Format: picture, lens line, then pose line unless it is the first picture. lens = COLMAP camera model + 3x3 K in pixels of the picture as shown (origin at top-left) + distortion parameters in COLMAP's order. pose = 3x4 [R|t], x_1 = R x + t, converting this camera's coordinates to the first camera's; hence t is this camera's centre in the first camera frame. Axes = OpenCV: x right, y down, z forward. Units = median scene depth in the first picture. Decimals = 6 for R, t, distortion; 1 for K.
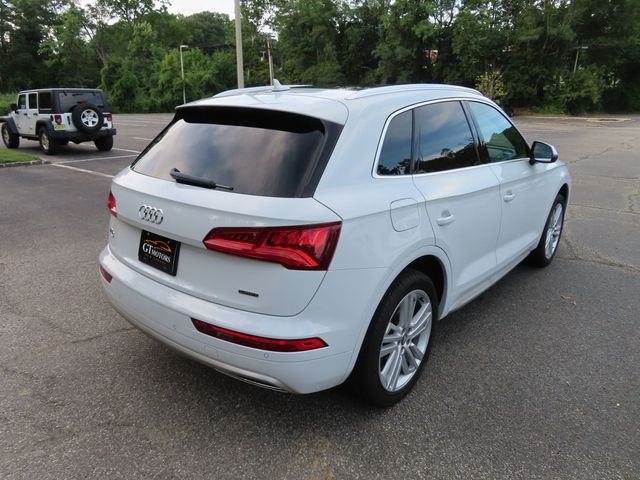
lens RADIAL K [[460.5, 0, 312.8], [0, 460.5, 242.3], [0, 0, 1]] dist [-0.021144, 0.016715]
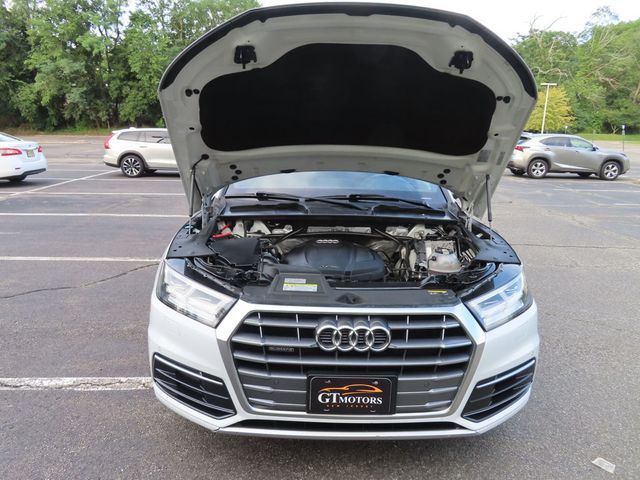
lens RADIAL K [[460.5, 0, 315.4], [0, 460.5, 245.2], [0, 0, 1]] dist [-0.021144, 0.016715]
pose [[0.758218, -0.161682, 0.631636, -0.057836], [0.183910, 0.982463, 0.030719, -0.028912], [-0.625526, 0.092873, 0.774656, 0.087782]]
